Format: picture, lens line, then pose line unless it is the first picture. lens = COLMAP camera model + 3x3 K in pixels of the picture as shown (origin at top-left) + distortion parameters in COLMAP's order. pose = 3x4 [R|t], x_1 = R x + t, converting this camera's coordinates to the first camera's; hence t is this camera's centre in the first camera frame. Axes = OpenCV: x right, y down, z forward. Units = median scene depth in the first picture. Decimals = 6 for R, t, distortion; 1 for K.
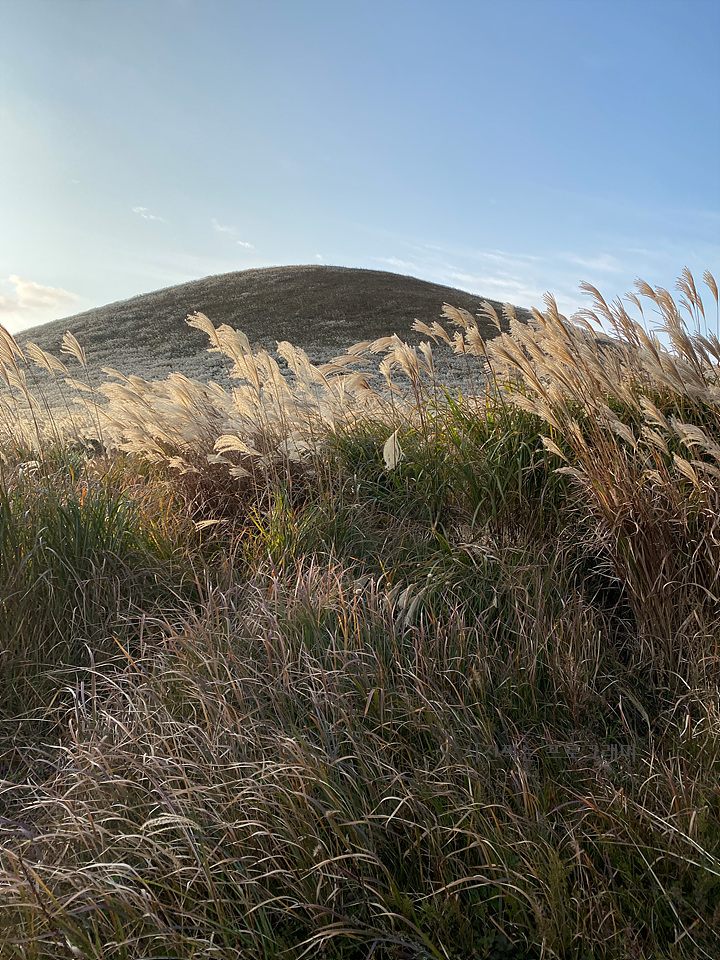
lens RADIAL K [[720.4, 0, 359.3], [0, 720.4, 480.1], [0, 0, 1]] dist [-0.000614, 0.001902]
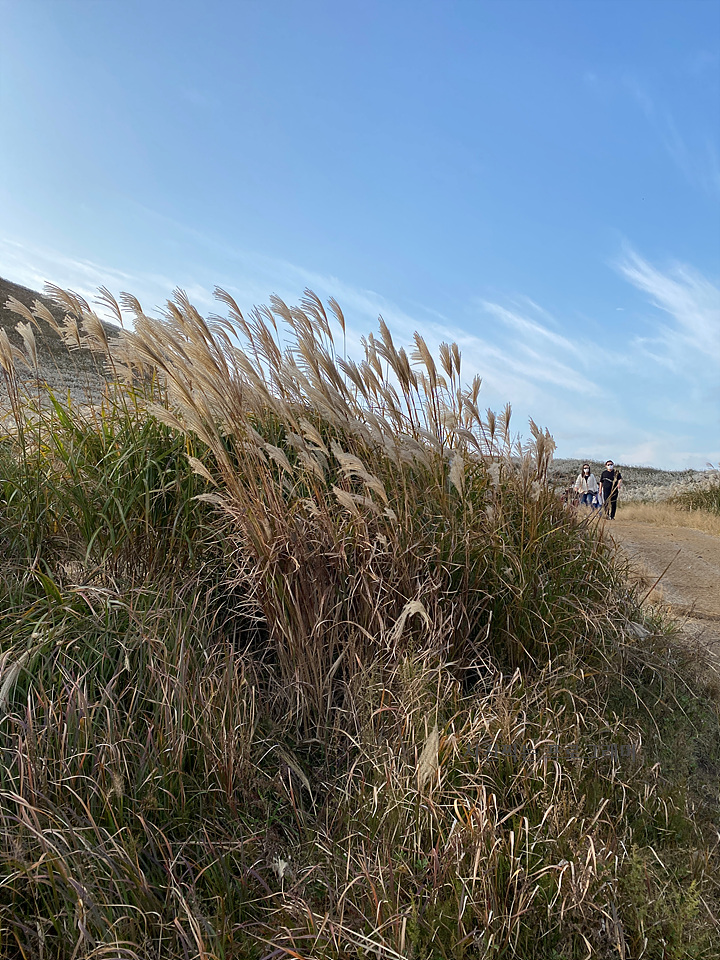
lens RADIAL K [[720.4, 0, 365.6], [0, 720.4, 505.5], [0, 0, 1]] dist [-0.000614, 0.001902]
pose [[0.844564, 0.021146, 0.535037, -0.011959], [-0.022170, 0.999744, -0.004518, -0.003179], [-0.534995, -0.008046, 0.844817, 0.189114]]
